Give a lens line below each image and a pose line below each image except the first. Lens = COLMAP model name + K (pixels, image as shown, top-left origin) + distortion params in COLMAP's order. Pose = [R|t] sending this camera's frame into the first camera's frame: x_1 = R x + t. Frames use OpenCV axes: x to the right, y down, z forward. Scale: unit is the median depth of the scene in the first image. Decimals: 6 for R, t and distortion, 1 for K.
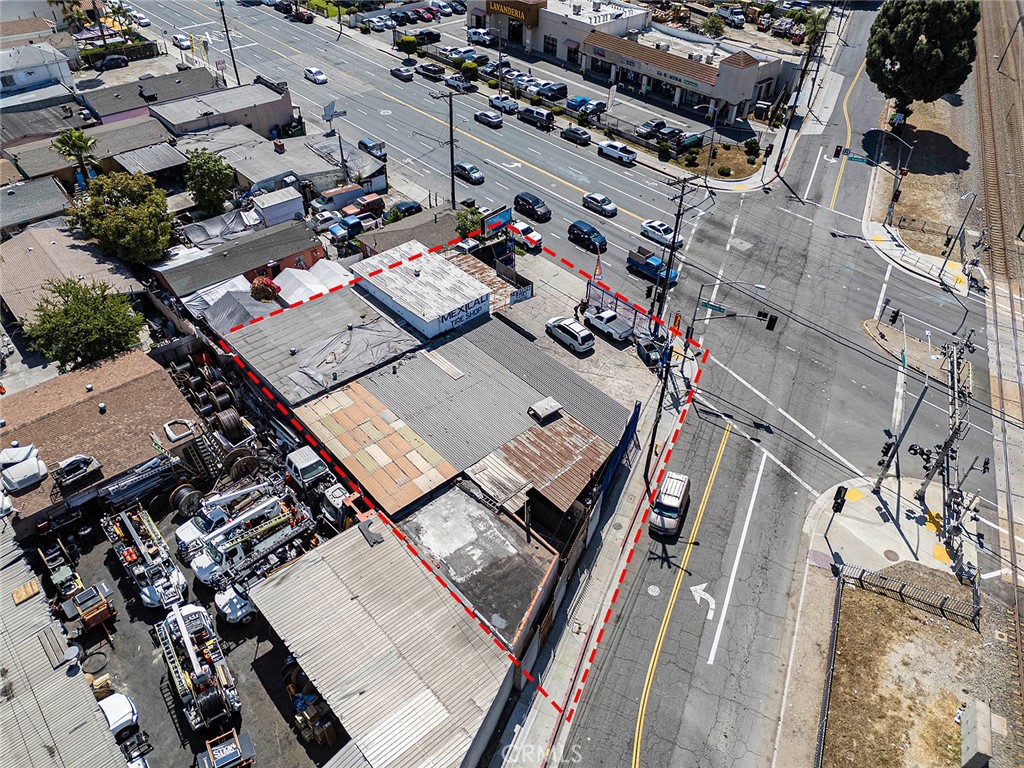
lens RADIAL K [[746.1, 0, 514.9], [0, 746.1, 385.3], [0, 0, 1]] dist [0.078487, -0.083868]
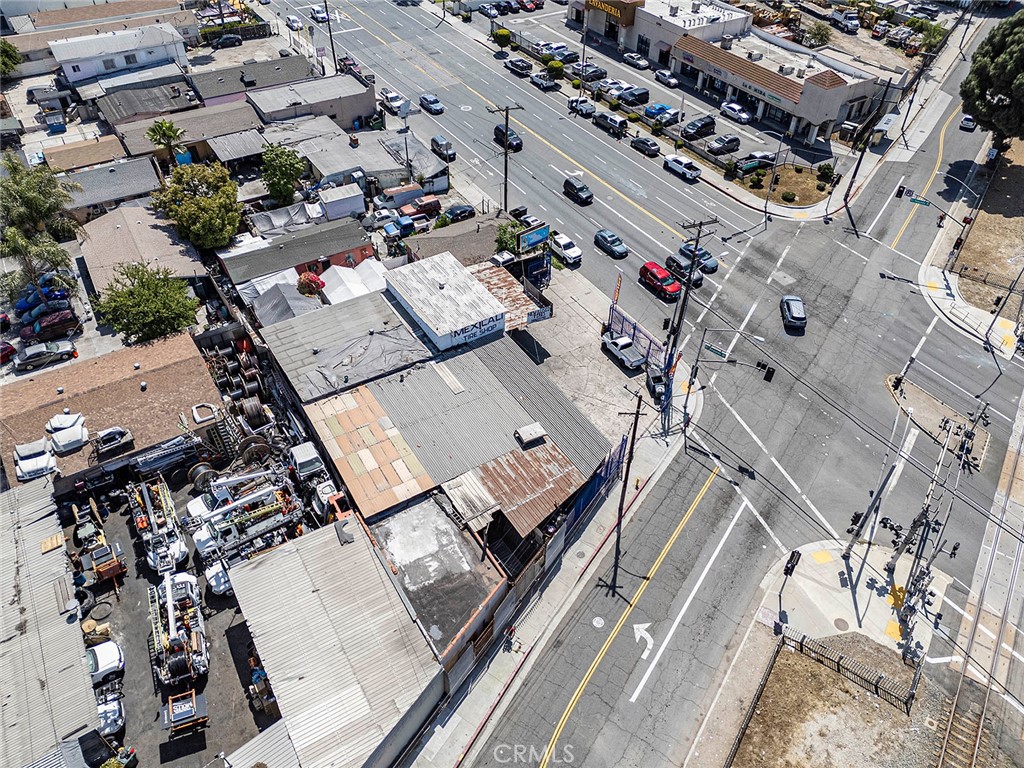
lens RADIAL K [[745.6, 0, 514.7], [0, 745.6, 382.2], [0, 0, 1]] dist [0.088081, -0.100990]
pose [[0.984144, 0.116437, -0.133800, 0.122482], [-0.111206, 0.992734, 0.045951, -0.070496], [0.138178, -0.030343, 0.989943, -0.039744]]
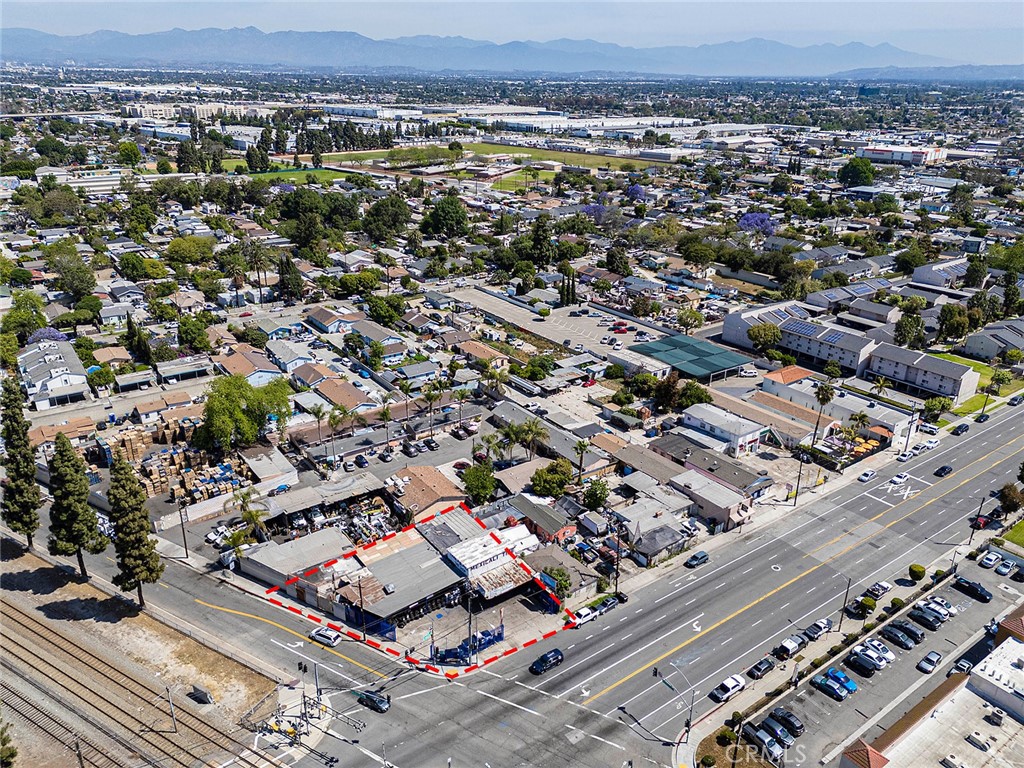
lens RADIAL K [[745.6, 0, 514.7], [0, 745.6, 382.2], [0, 0, 1]] dist [0.088081, -0.100990]
pose [[-0.112530, 0.354438, -0.928284, 1.551596], [-0.656066, 0.675130, 0.337309, -1.153318], [0.746267, 0.646973, 0.156563, 0.413227]]
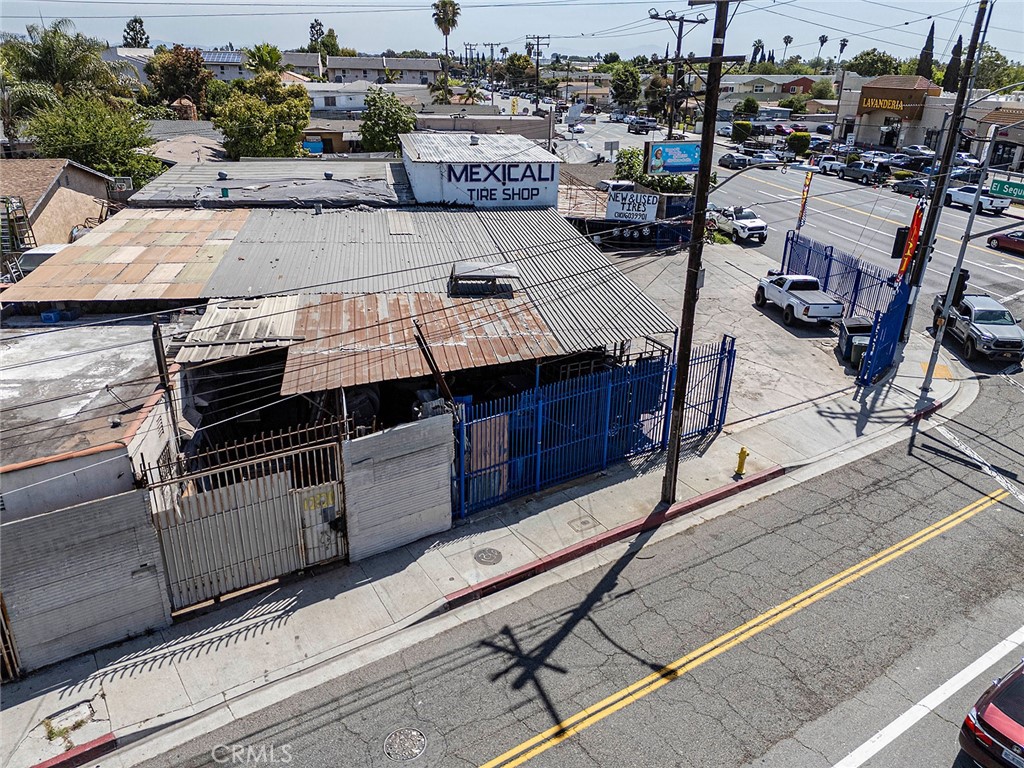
lens RADIAL K [[746.1, 0, 514.9], [0, 746.1, 385.3], [0, 0, 1]] dist [0.078487, -0.083868]
pose [[0.842356, 0.205998, -0.497997, 0.231826], [-0.349131, 0.912526, -0.213081, 0.143312], [0.410541, 0.353356, 0.840592, 0.534285]]
